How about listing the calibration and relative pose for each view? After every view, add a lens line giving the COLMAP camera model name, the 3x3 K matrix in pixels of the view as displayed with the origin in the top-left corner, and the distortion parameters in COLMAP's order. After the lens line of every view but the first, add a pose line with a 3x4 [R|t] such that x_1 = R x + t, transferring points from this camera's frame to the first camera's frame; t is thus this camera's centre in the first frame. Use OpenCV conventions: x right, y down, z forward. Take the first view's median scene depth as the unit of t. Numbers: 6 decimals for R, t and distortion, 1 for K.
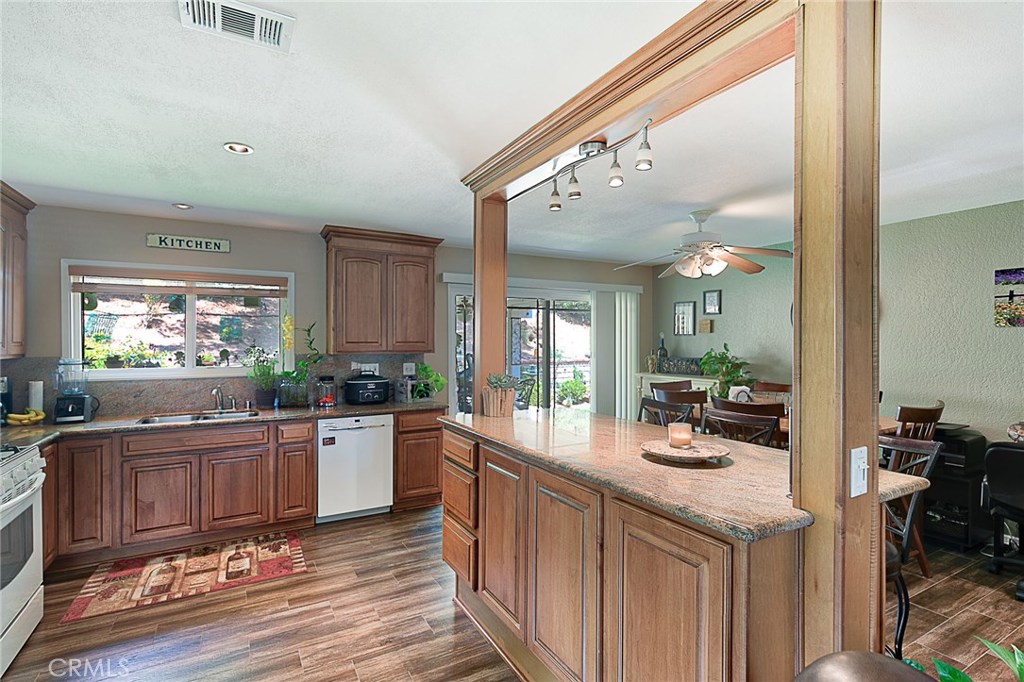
lens RADIAL K [[487.0, 0, 517.6], [0, 487.0, 341.5], [0, 0, 1]] dist [-0.001165, 0.001551]
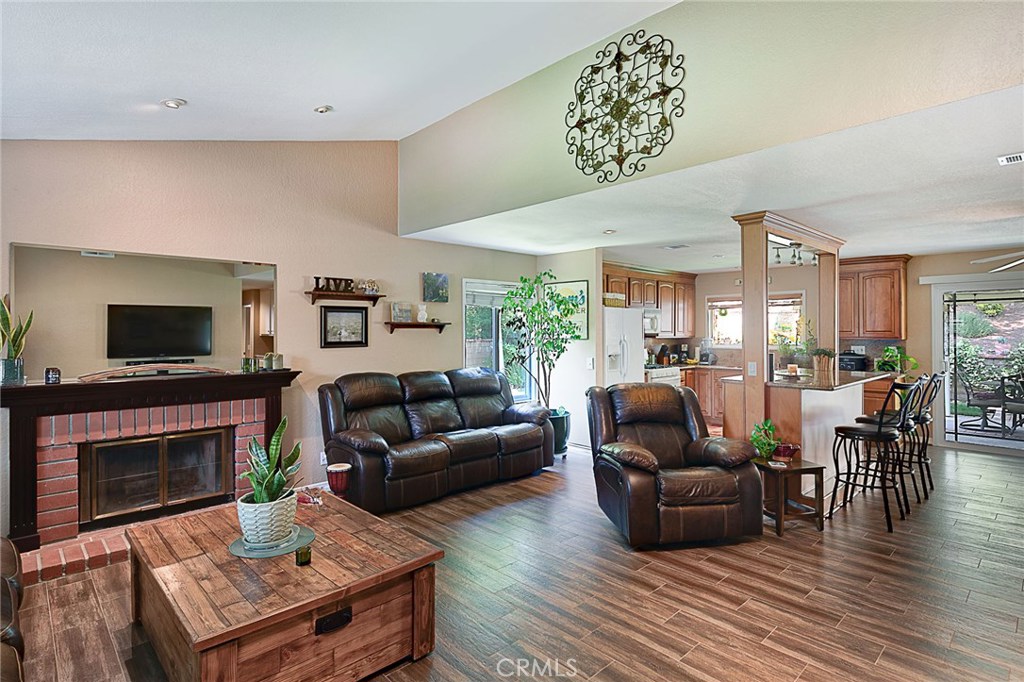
lens RADIAL K [[538.3, 0, 507.0], [0, 538.3, 325.2], [0, 0, 1]] dist [-0.000706, 0.002814]
pose [[0.252291, -0.008345, -0.967616, 1.156601], [0.000788, 0.999964, -0.008419, -0.004534], [0.967651, 0.001362, 0.252288, -0.496920]]
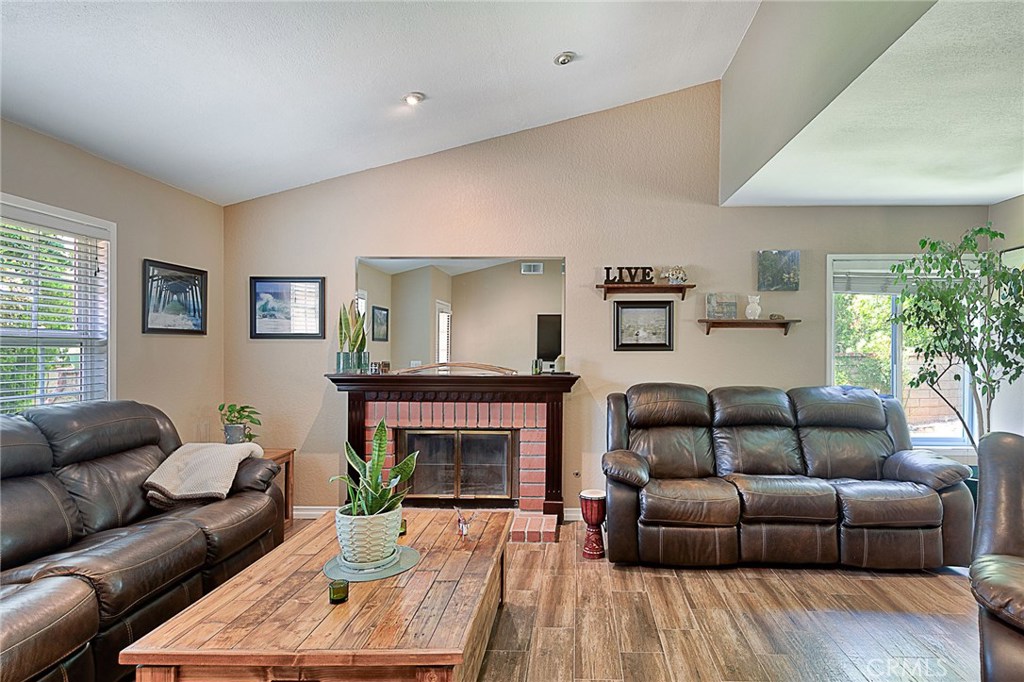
lens RADIAL K [[538.3, 0, 549.0], [0, 538.3, 347.0], [0, 0, 1]] dist [-0.000706, 0.002814]
pose [[-0.513439, -0.003508, -0.858119, 0.825476], [-0.004222, 0.999990, -0.001561, 0.031834], [0.858116, 0.002821, -0.513449, -0.165024]]
